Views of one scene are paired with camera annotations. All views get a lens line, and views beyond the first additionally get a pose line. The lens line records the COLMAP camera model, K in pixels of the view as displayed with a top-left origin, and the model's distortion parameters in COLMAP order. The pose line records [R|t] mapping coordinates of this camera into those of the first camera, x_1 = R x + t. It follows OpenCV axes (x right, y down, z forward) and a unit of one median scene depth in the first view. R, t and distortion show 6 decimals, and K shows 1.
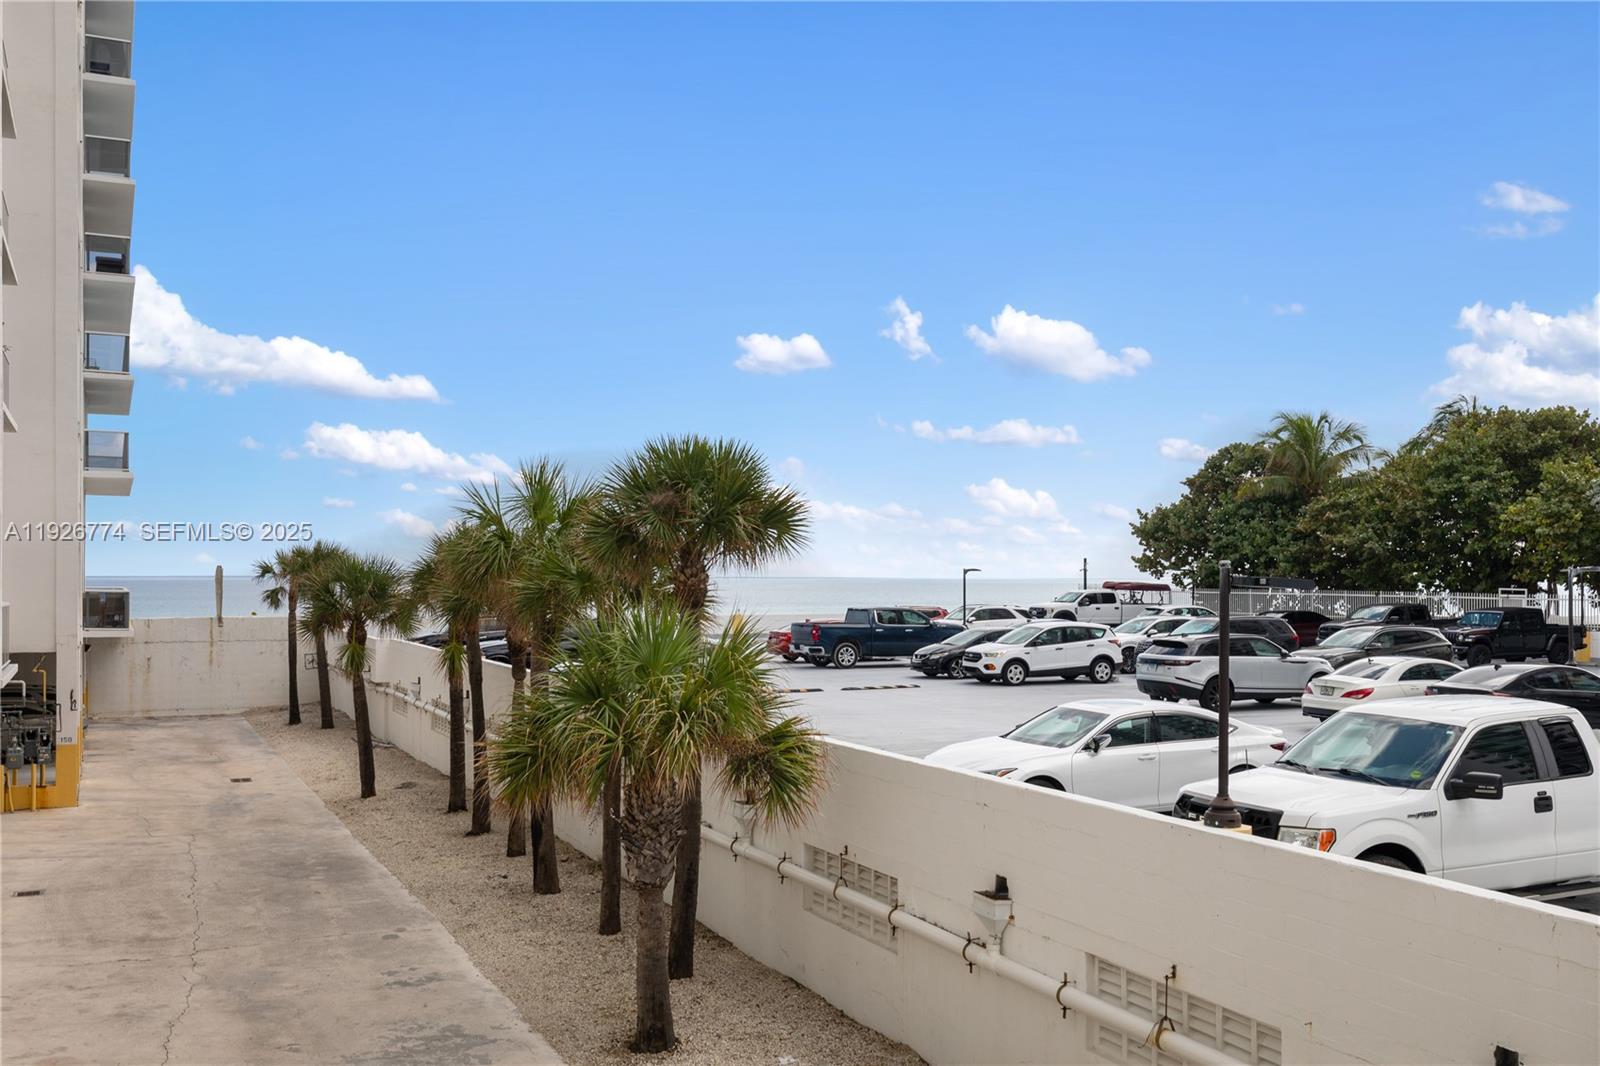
lens RADIAL K [[1574.2, 0, 803.4], [0, 1574.2, 562.6], [0, 0, 1]] dist [0.005386, -0.002178]
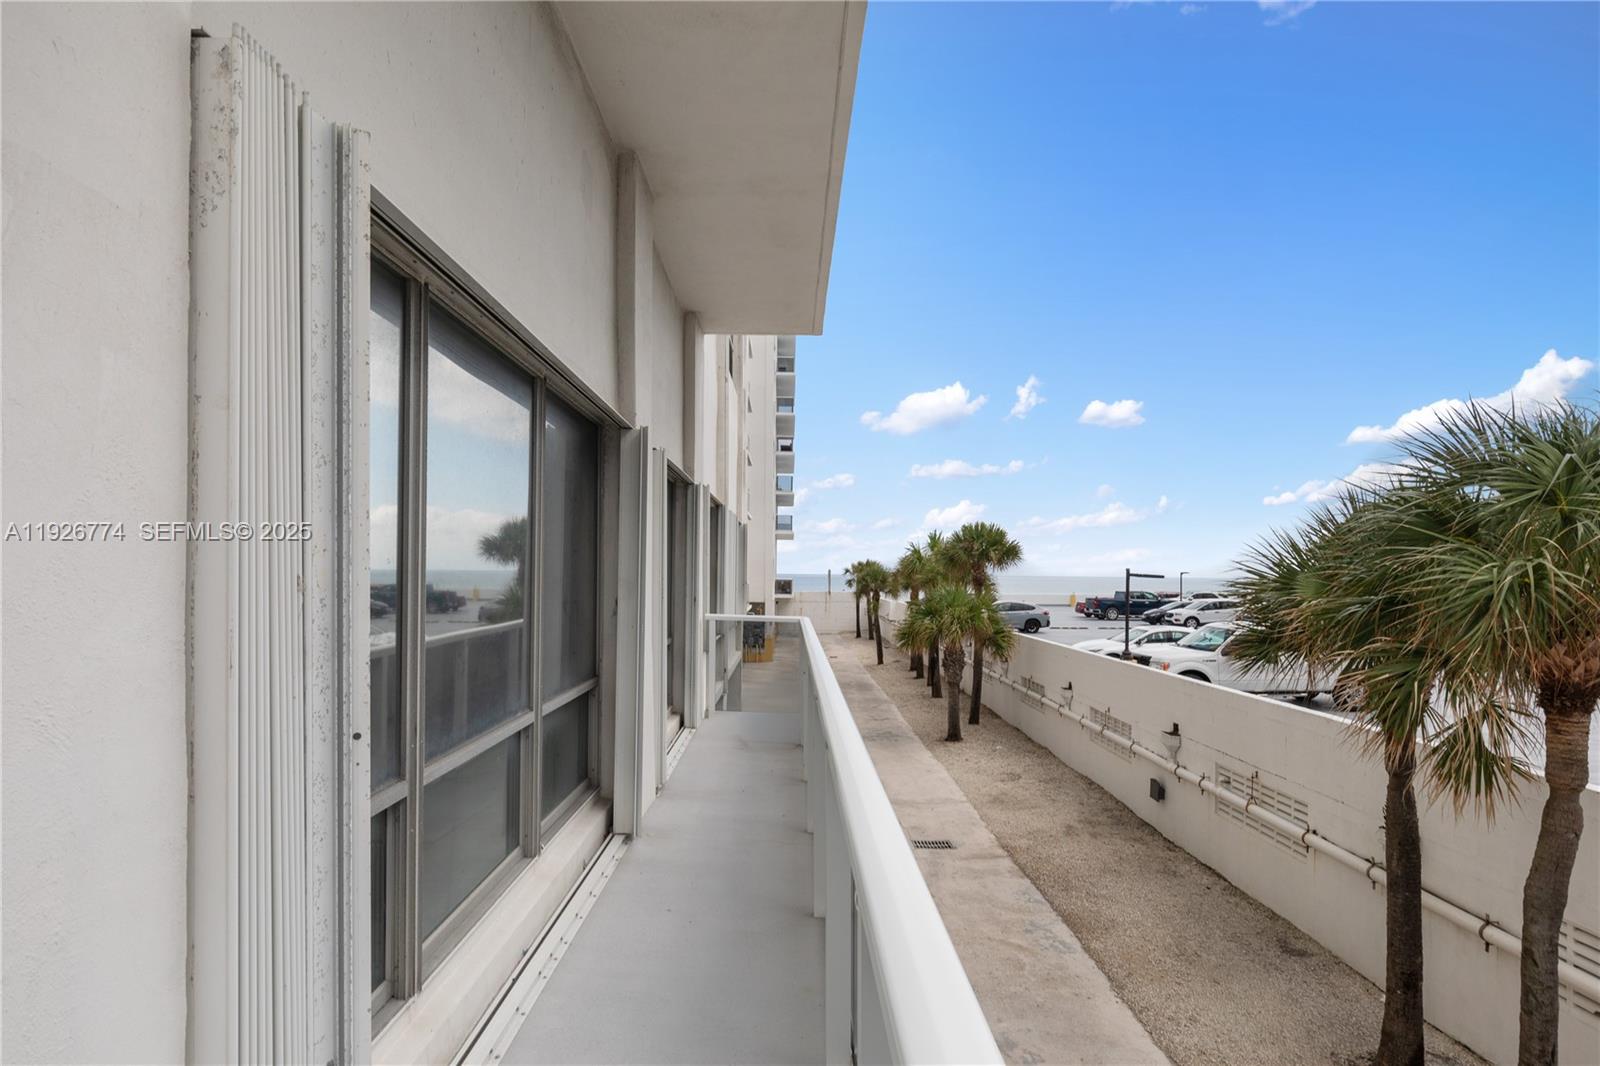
lens RADIAL K [[794.8, 0, 797.5], [0, 794.8, 561.8], [0, 0, 1]] dist [-0.000578, 0.000281]
pose [[0.919246, 0.000189, -0.393683, 0.073698], [-0.003466, 0.999965, -0.007614, 0.000045], [0.393667, 0.008364, 0.919215, -0.149163]]
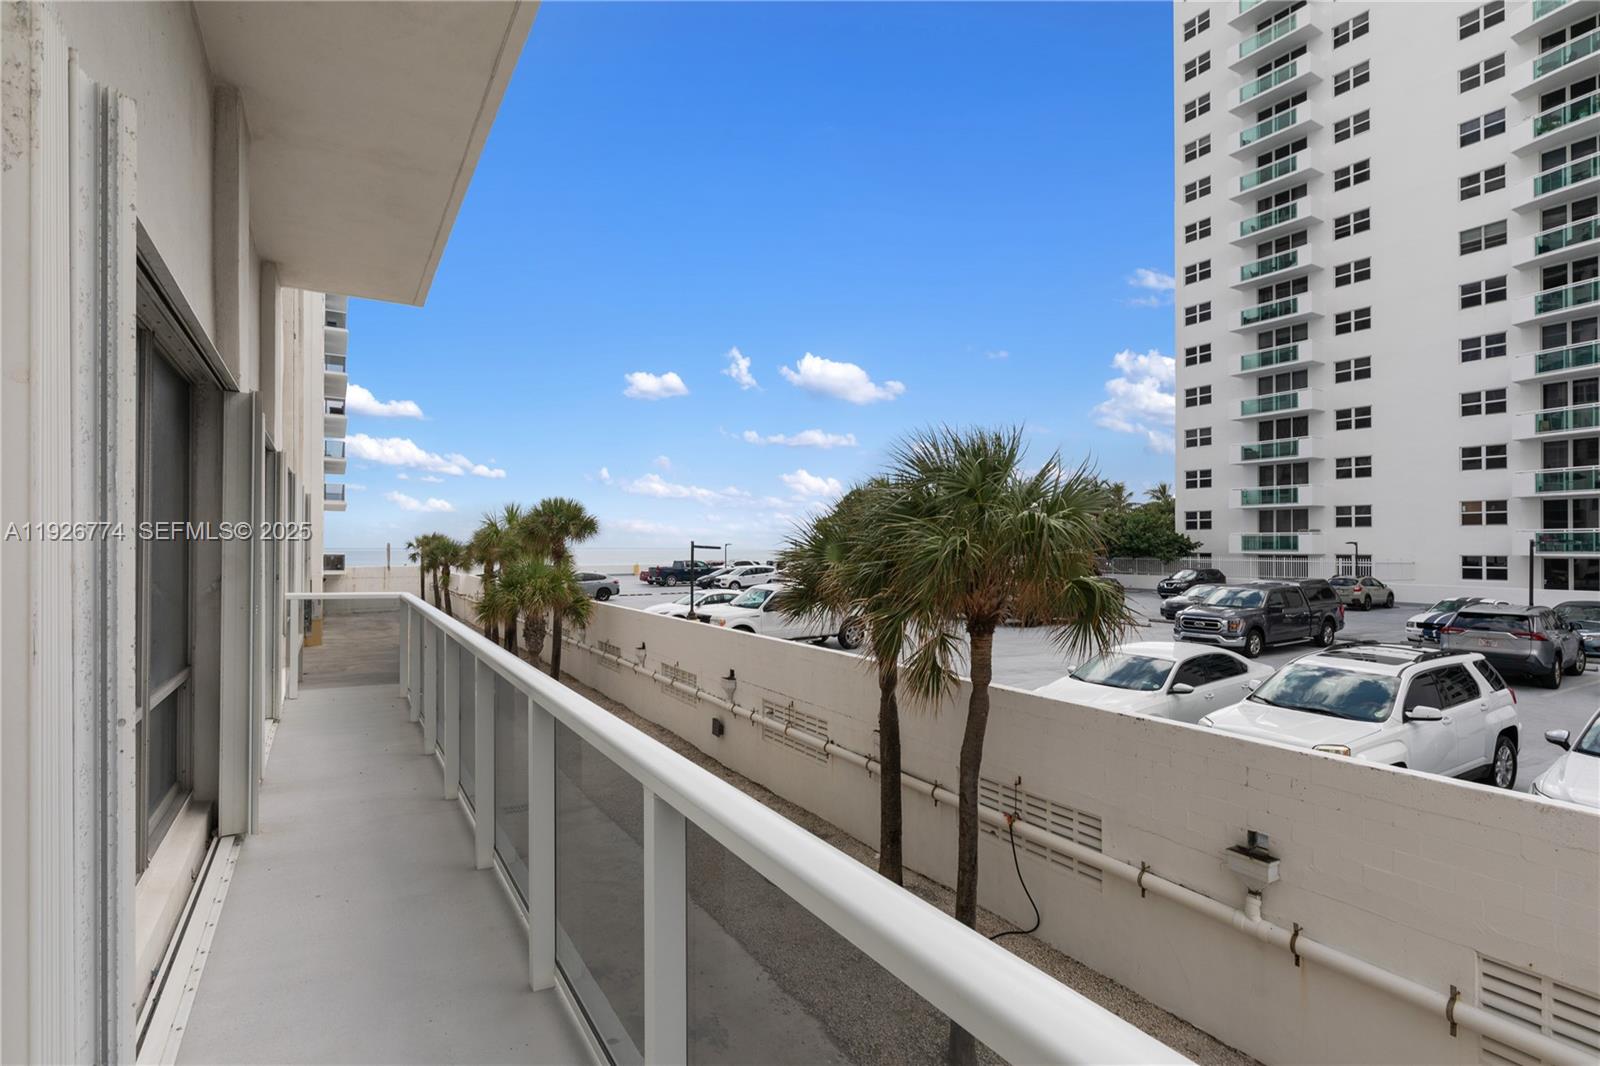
lens RADIAL K [[750.4, 0, 781.2], [0, 750.4, 534.0], [0, 0, 1]] dist [-0.001316, -0.000724]
pose [[0.992460, -0.000358, 0.122572, 0.067015], [0.001515, 0.999955, -0.009342, -0.000119], [-0.122564, 0.009457, 0.992416, -0.158245]]
